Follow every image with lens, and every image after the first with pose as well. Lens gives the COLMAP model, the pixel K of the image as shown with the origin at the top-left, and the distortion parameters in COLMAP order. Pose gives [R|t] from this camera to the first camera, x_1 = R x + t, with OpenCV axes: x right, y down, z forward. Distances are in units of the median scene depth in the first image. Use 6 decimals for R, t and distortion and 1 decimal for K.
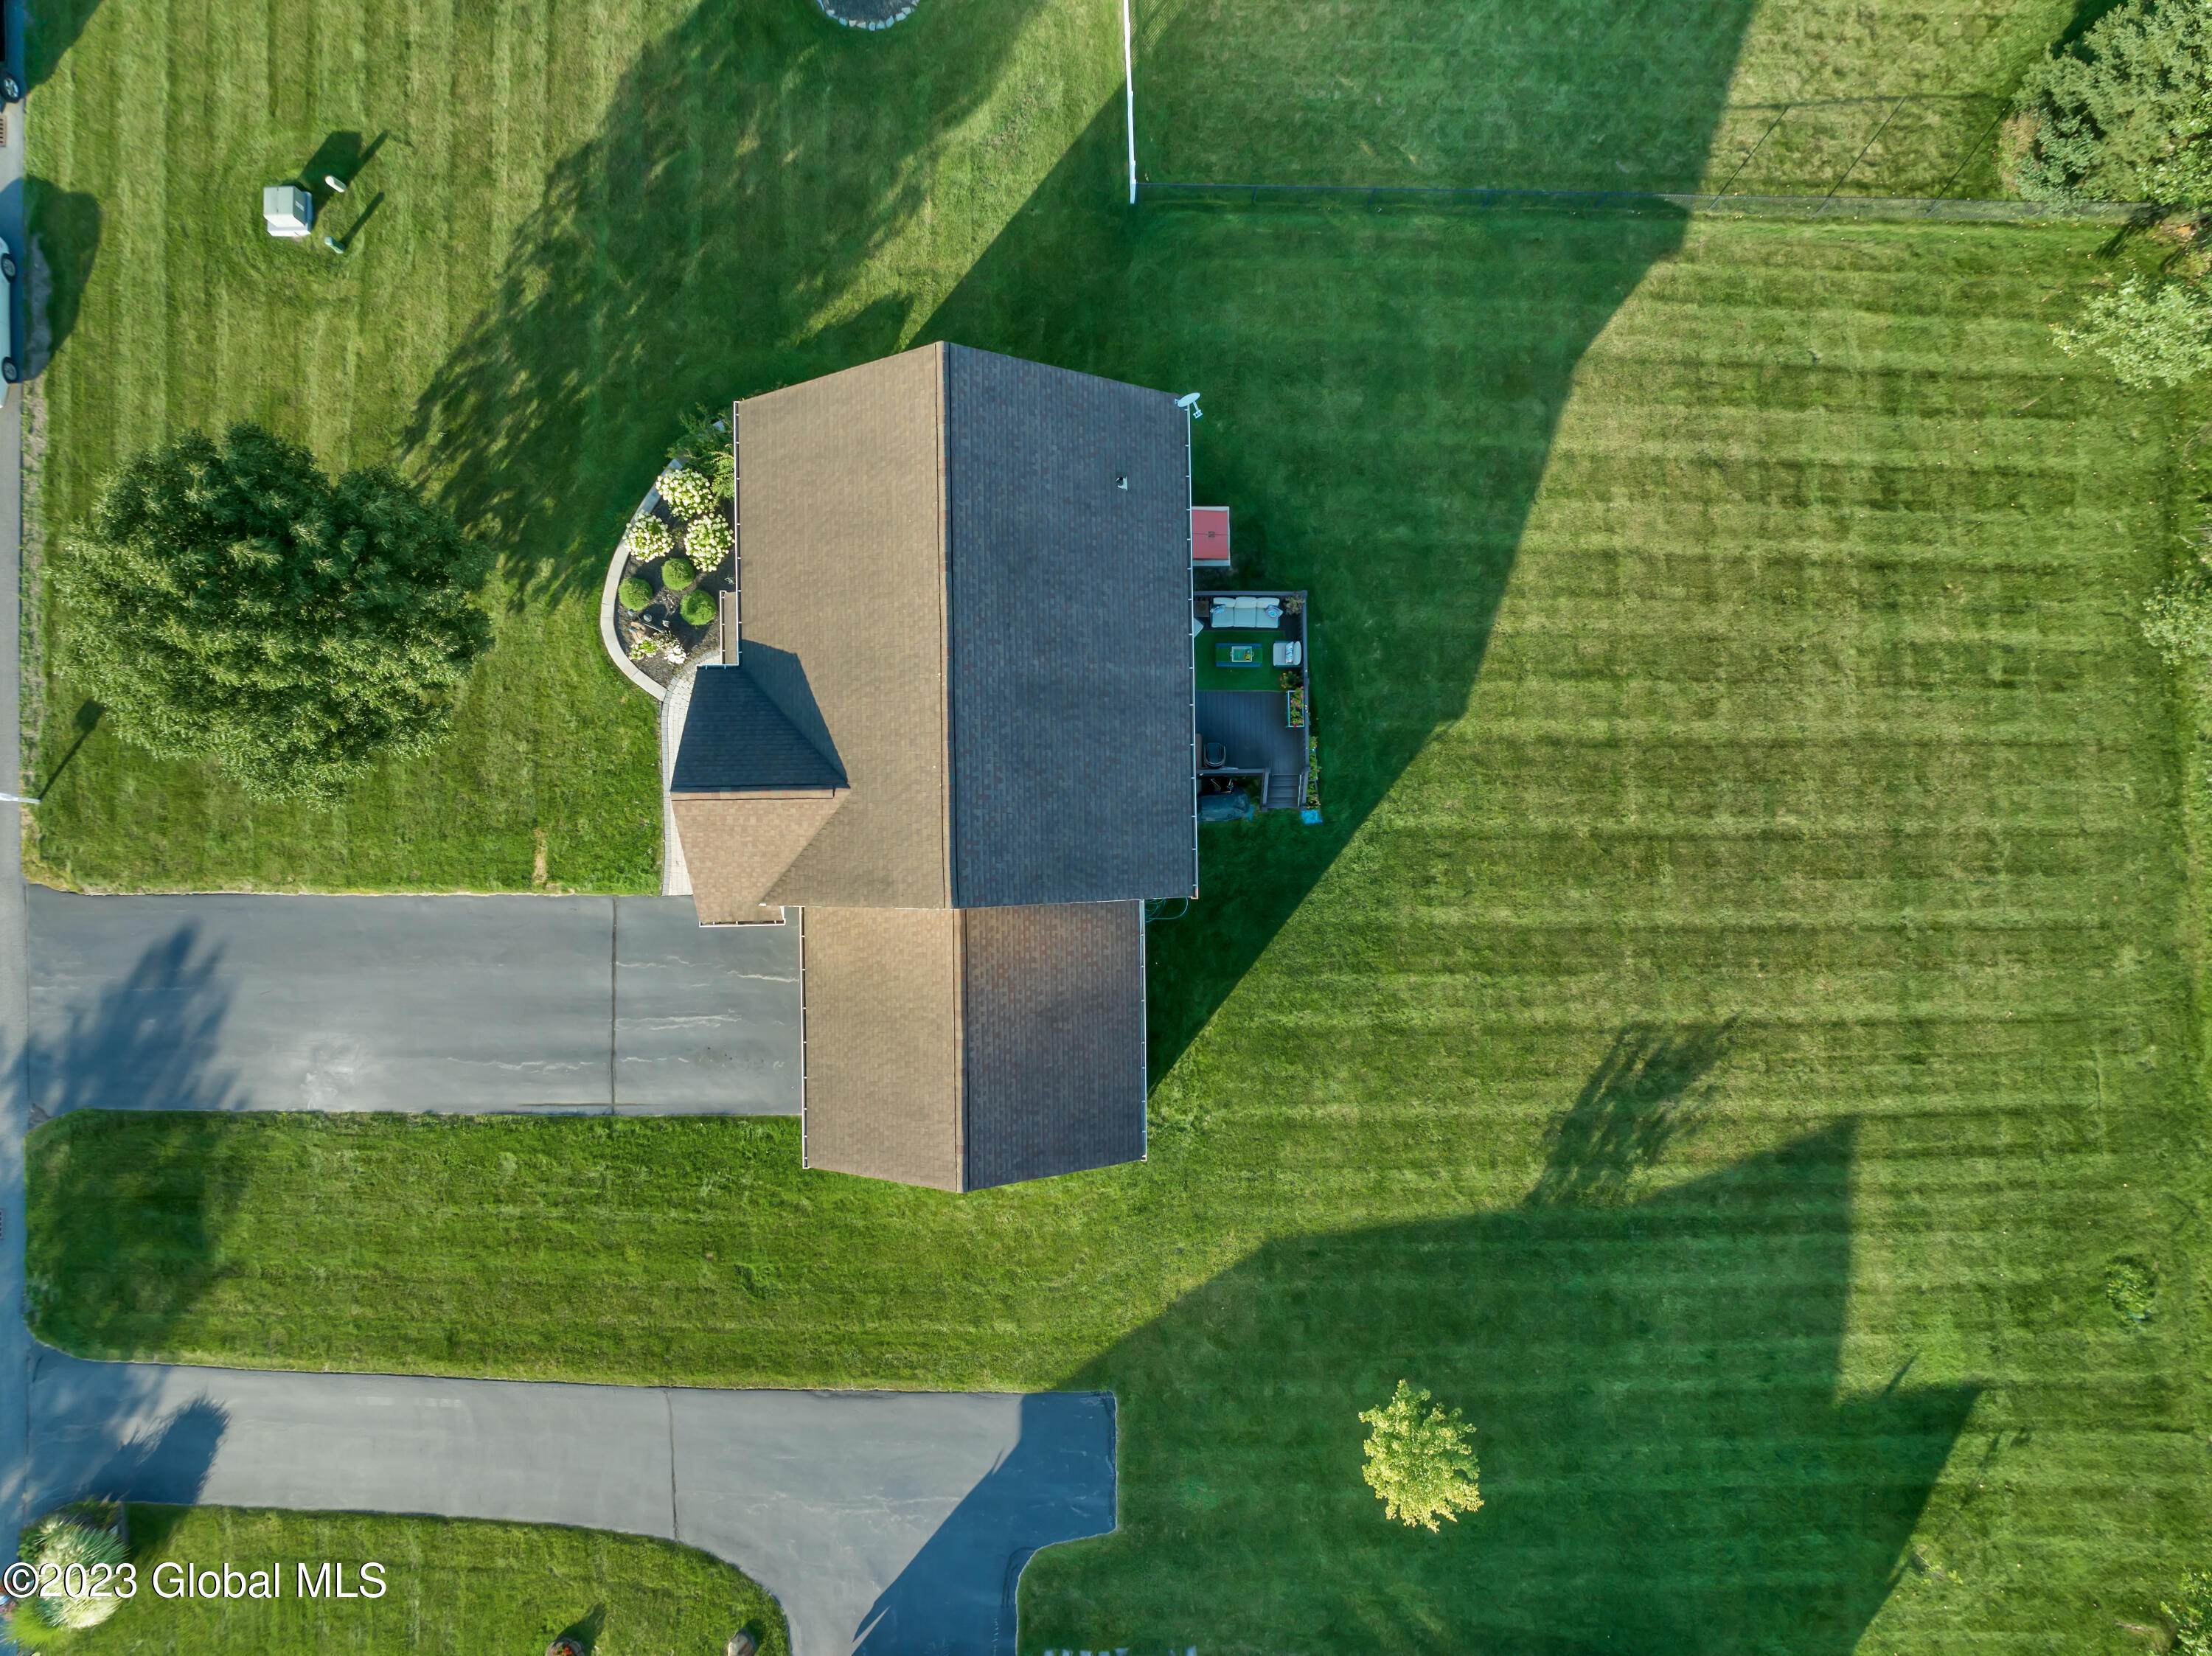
lens RADIAL K [[1549.7, 0, 1160.5], [0, 1549.7, 817.7], [0, 0, 1]] dist [-0.035440, -0.005494]
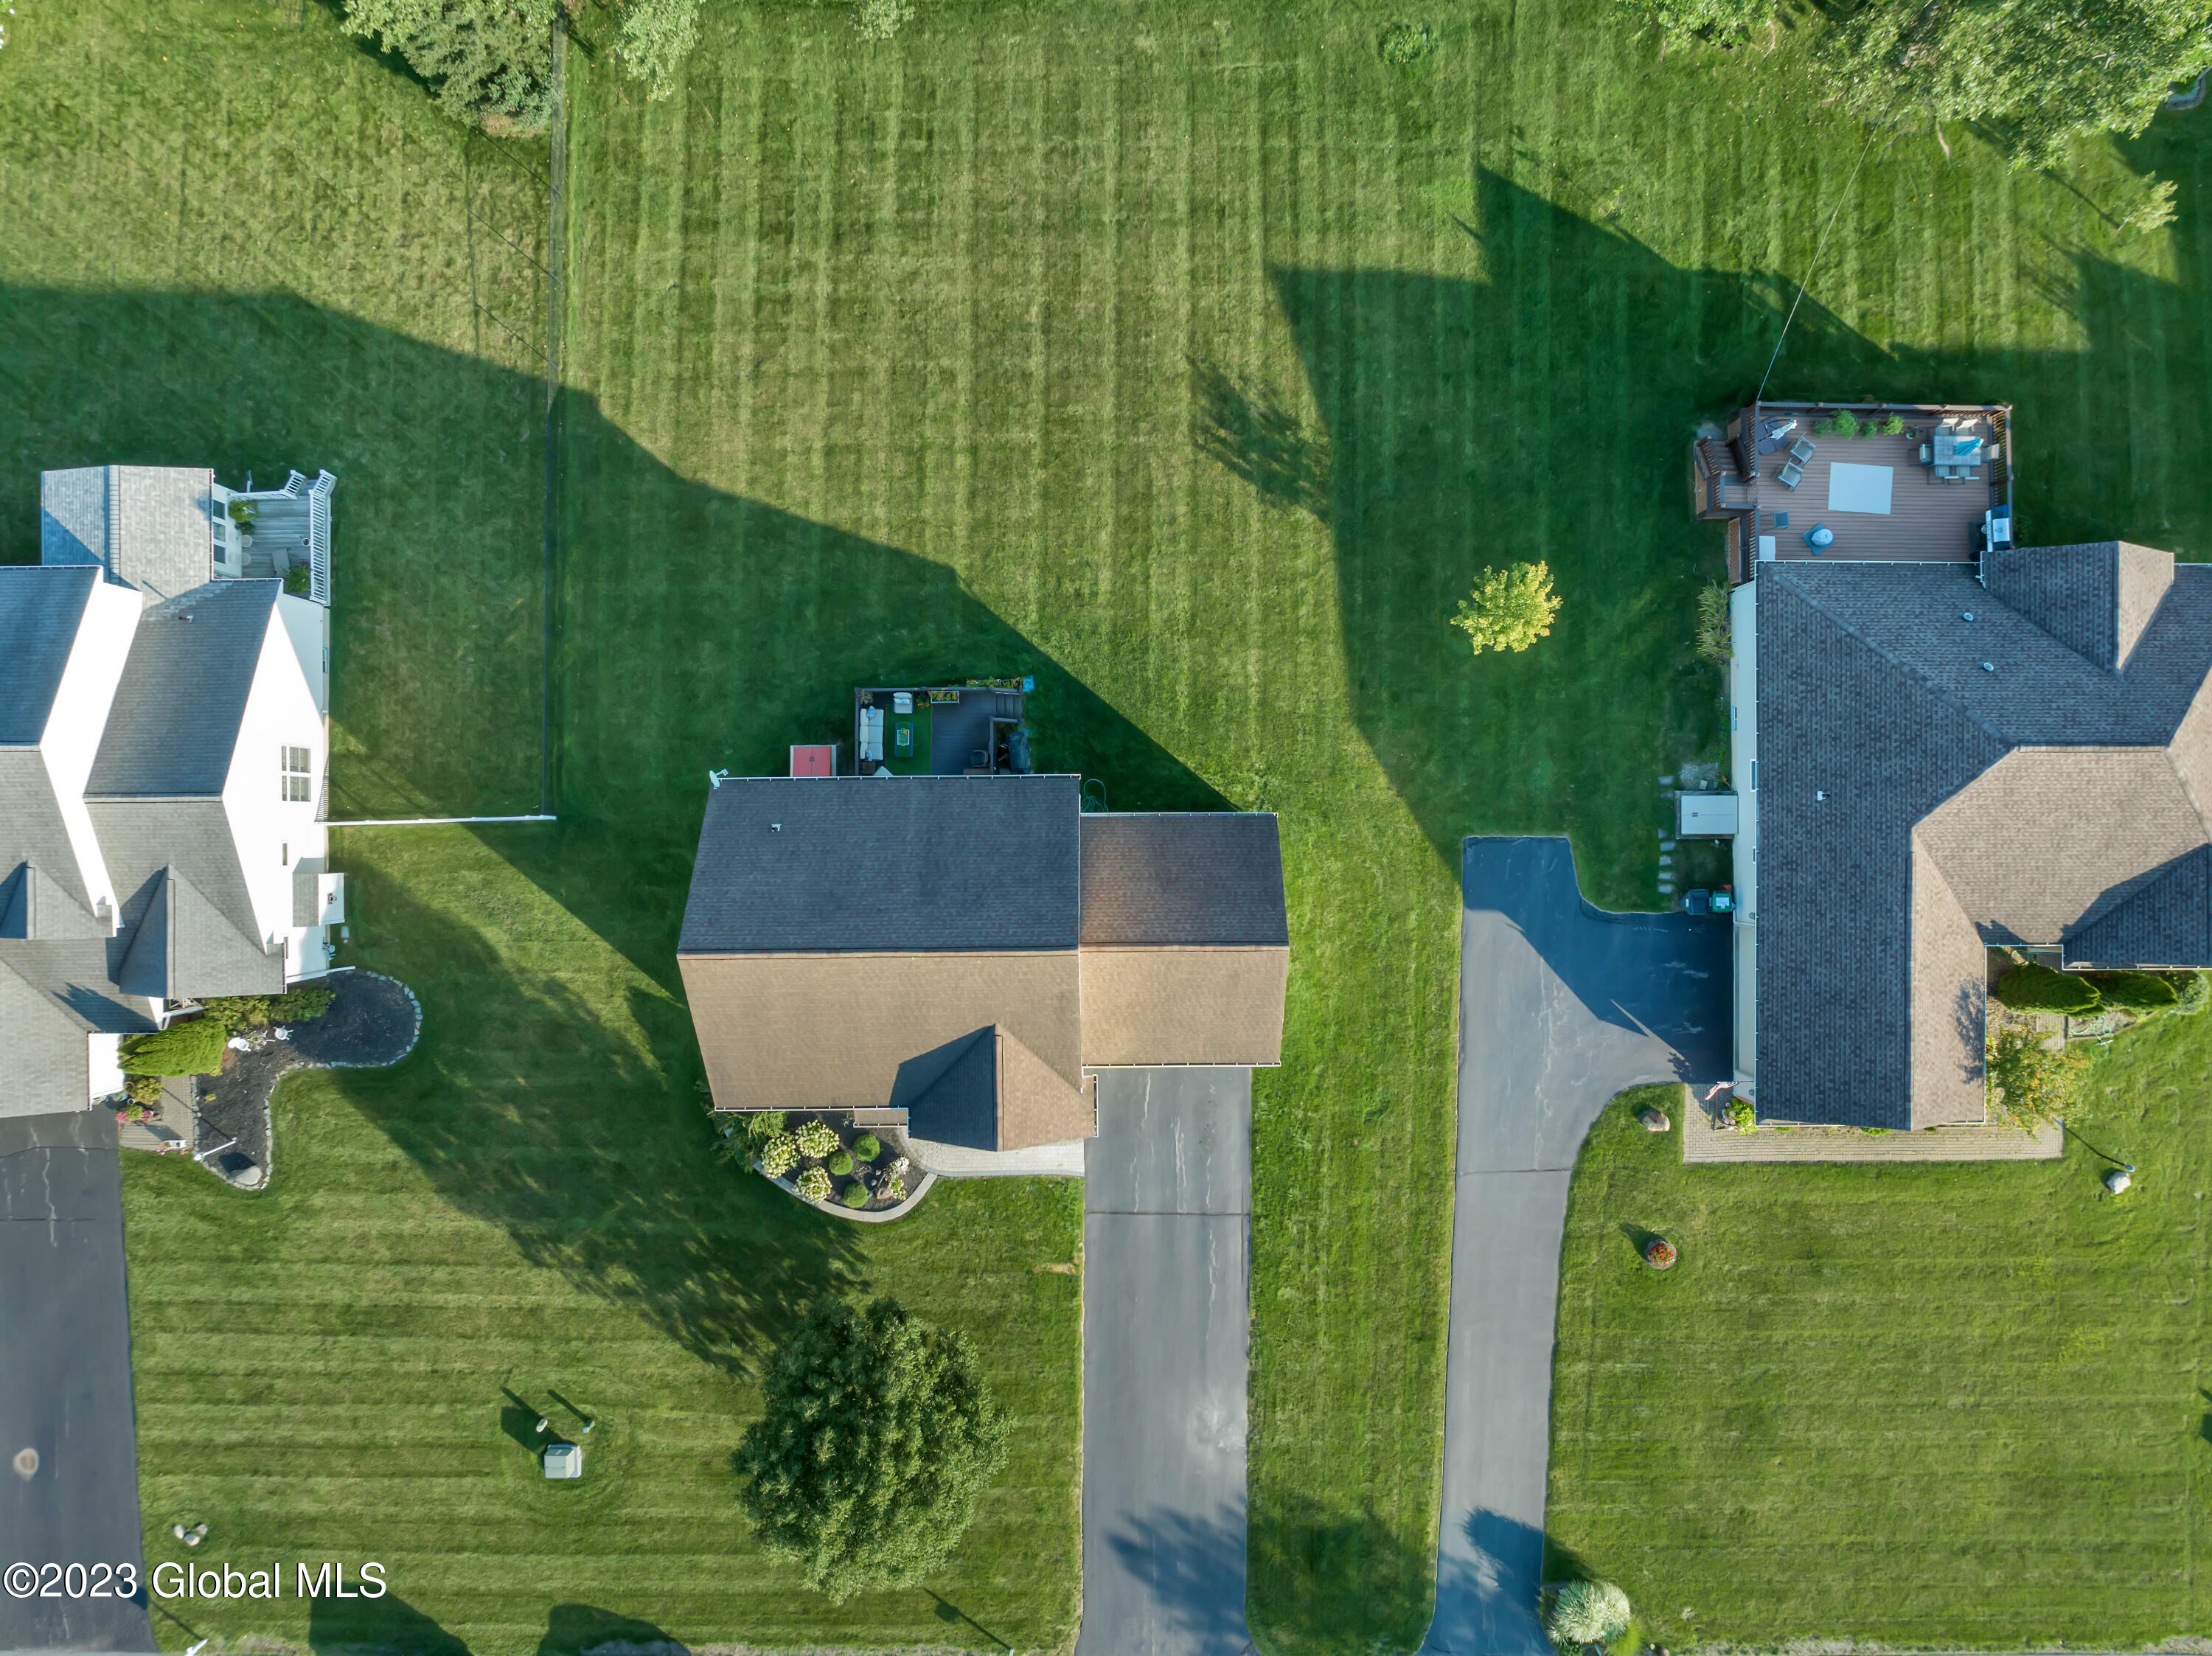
lens RADIAL K [[1518.6, 0, 1106.0], [0, 1518.6, 828.0], [0, 0, 1]] dist [-0.011863, -0.070188]
pose [[0.007107, -0.999605, -0.027191, 0.011390], [0.999828, 0.006638, 0.017301, 0.043809], [-0.017114, -0.027309, 0.999481, -0.288862]]
